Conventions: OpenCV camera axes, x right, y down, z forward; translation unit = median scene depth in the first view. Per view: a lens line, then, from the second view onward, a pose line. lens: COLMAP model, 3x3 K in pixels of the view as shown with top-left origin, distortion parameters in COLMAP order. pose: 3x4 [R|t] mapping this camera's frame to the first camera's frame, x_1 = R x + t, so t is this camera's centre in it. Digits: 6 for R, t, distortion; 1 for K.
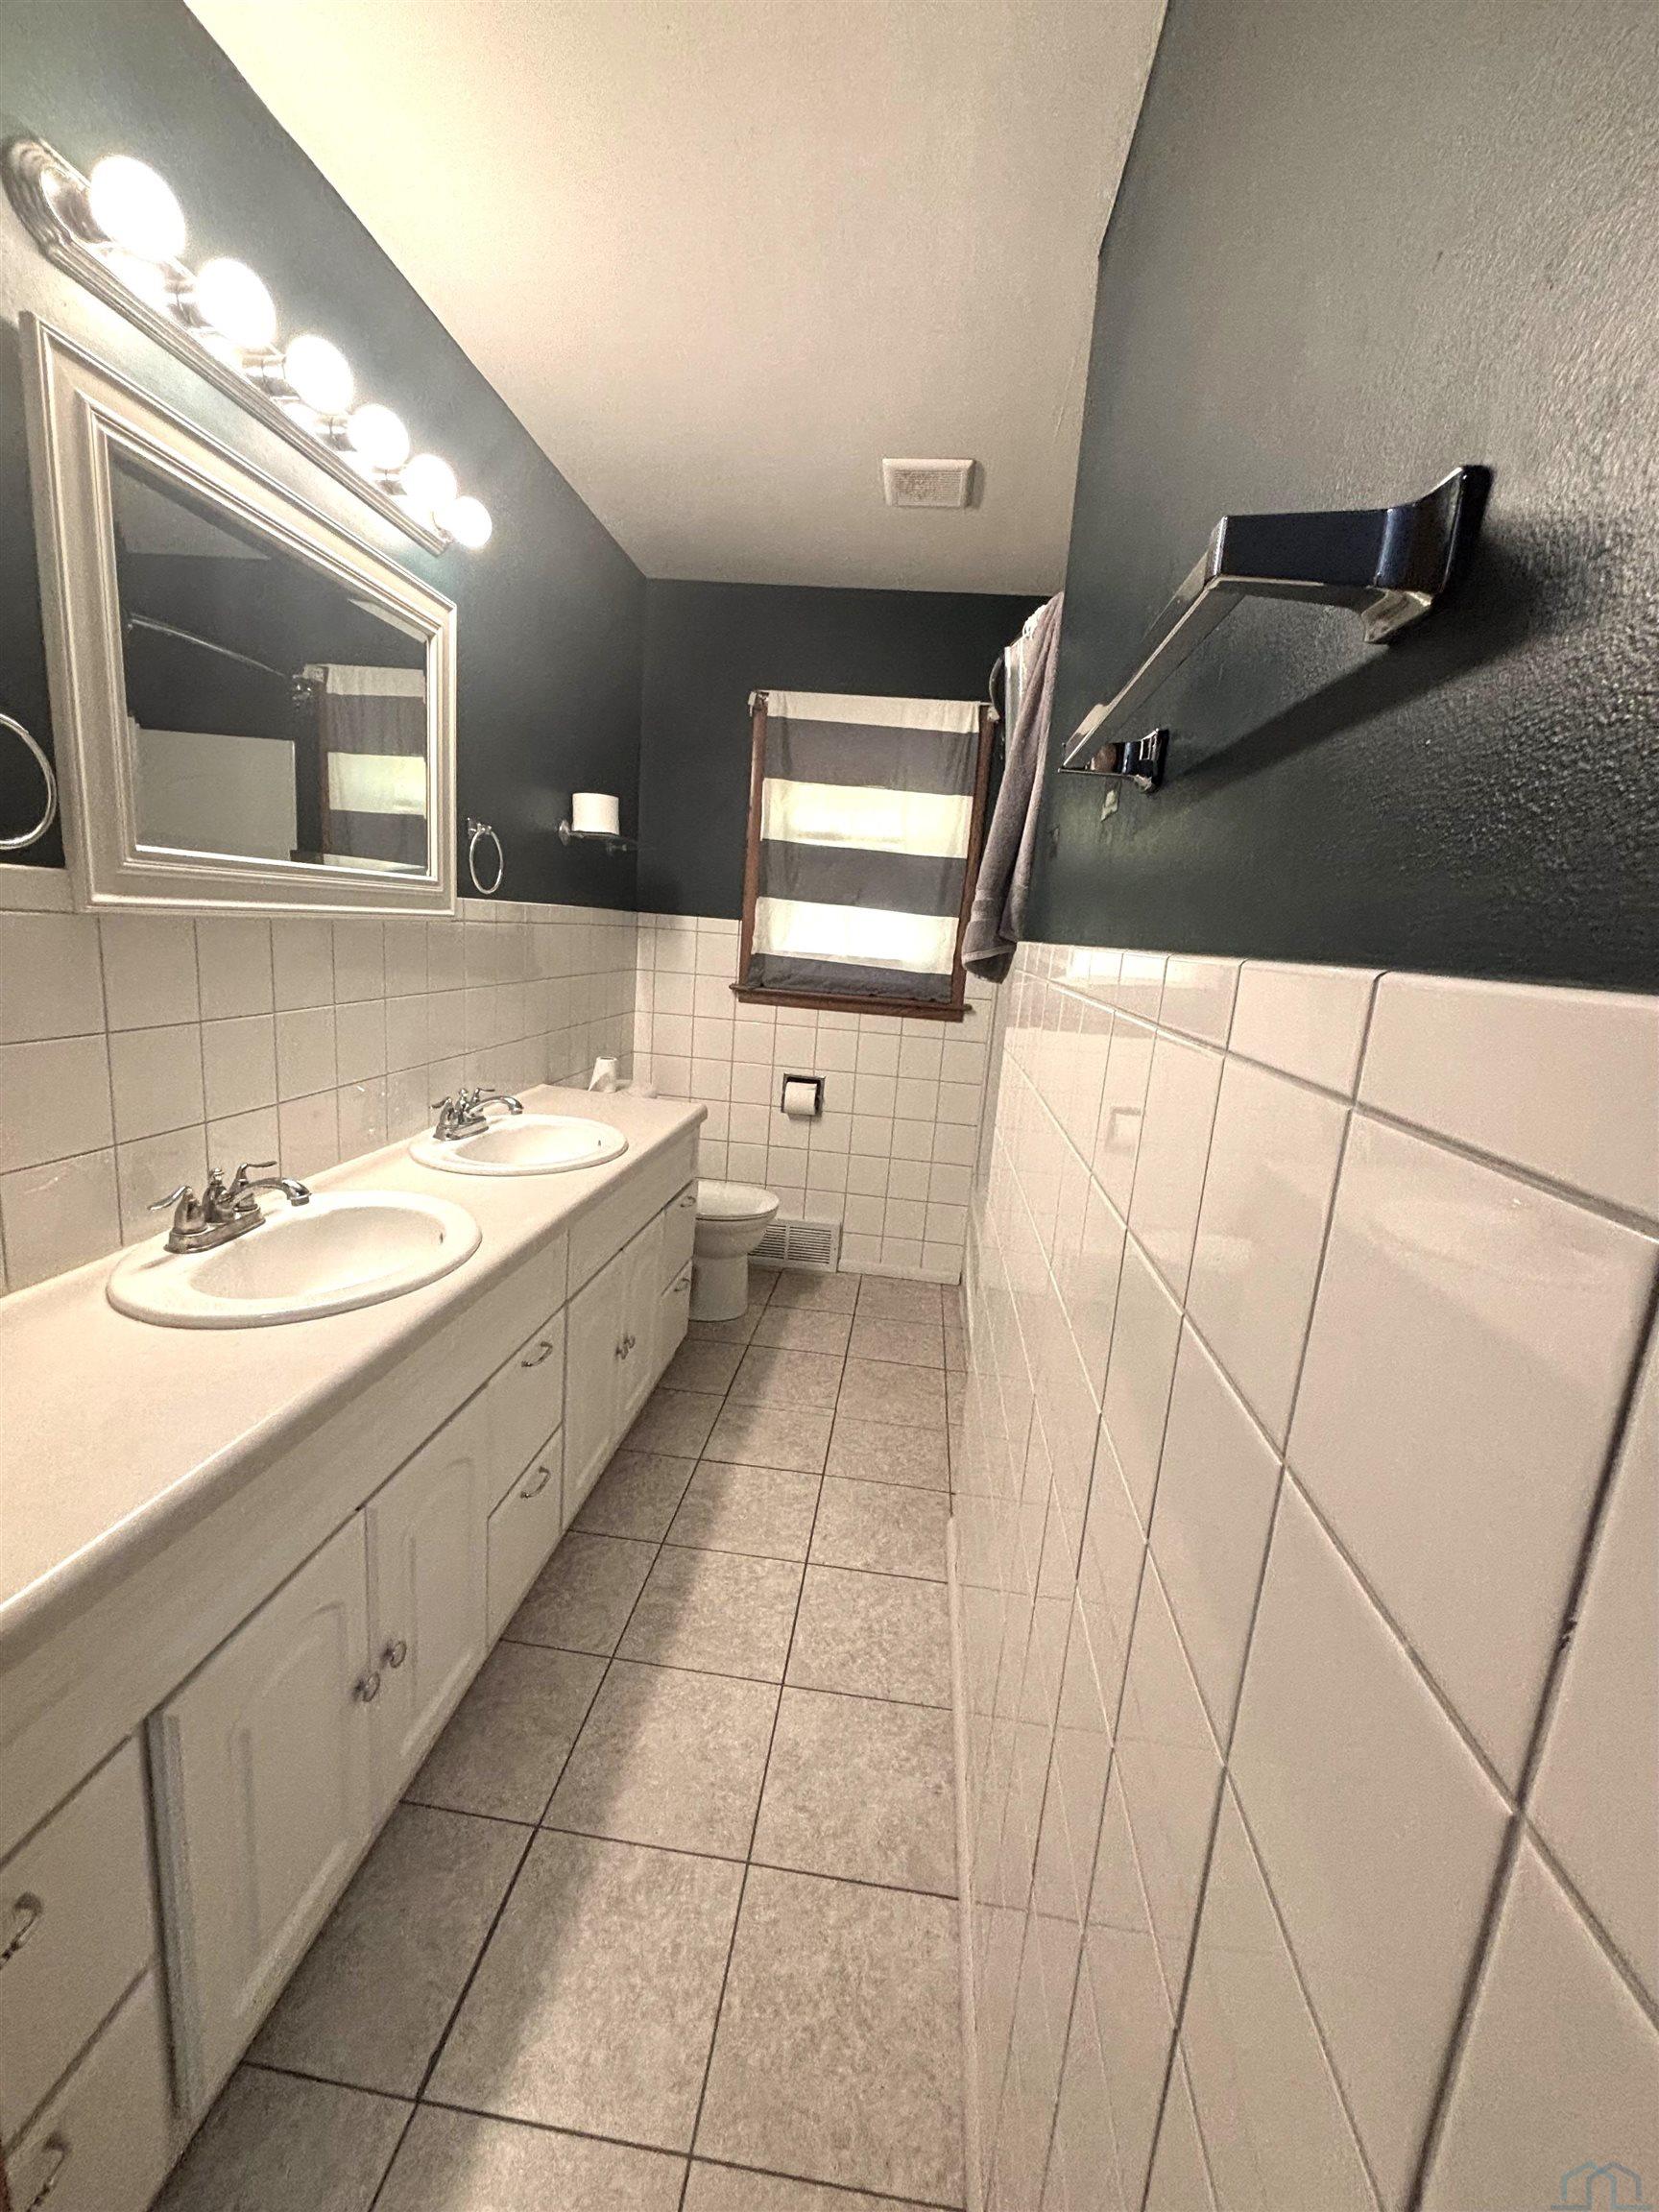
lens RADIAL K [[899.5, 0, 831.6], [0, 899.5, 1103.5], [0, 0, 1]] dist [0.009878, -0.002498]
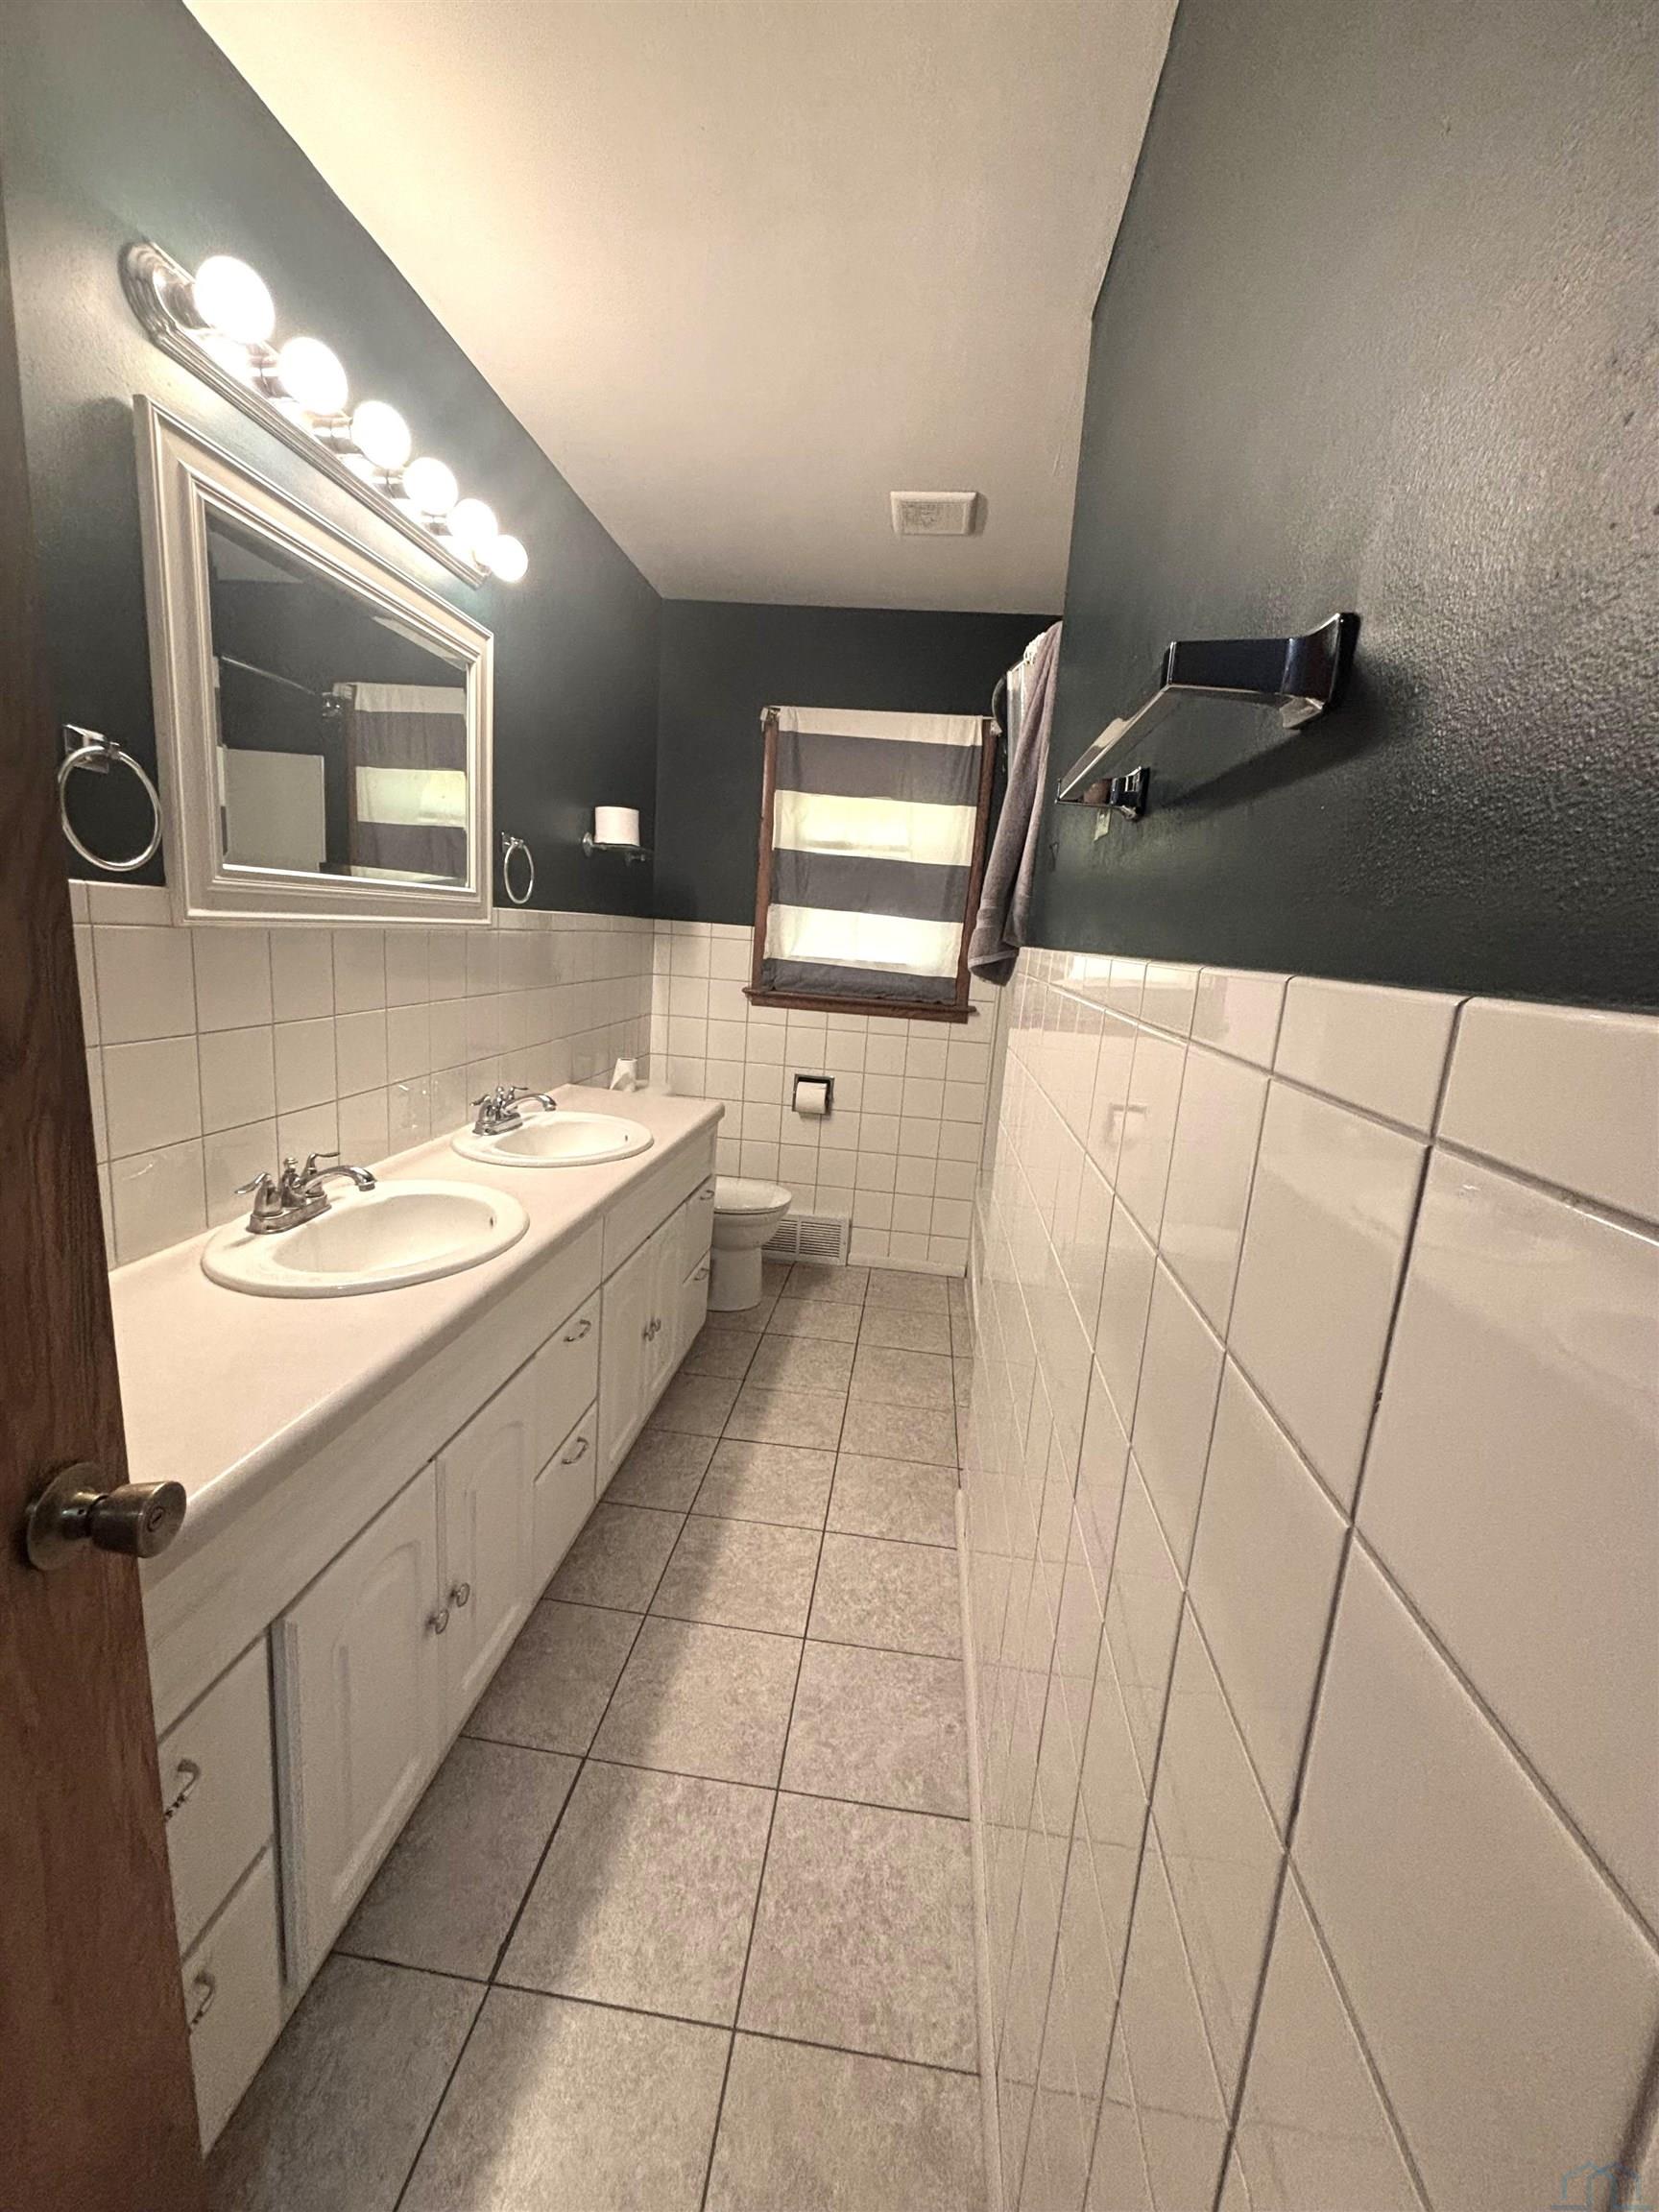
lens RADIAL K [[899.5, 0, 833.3], [0, 899.5, 1104.2], [0, 0, 1]] dist [0.009878, -0.002498]
pose [[0.999993, -0.003634, -0.000922, -0.021668], [0.003631, 0.999989, -0.003096, 0.013440], [0.000933, 0.003092, 0.999995, -0.099537]]
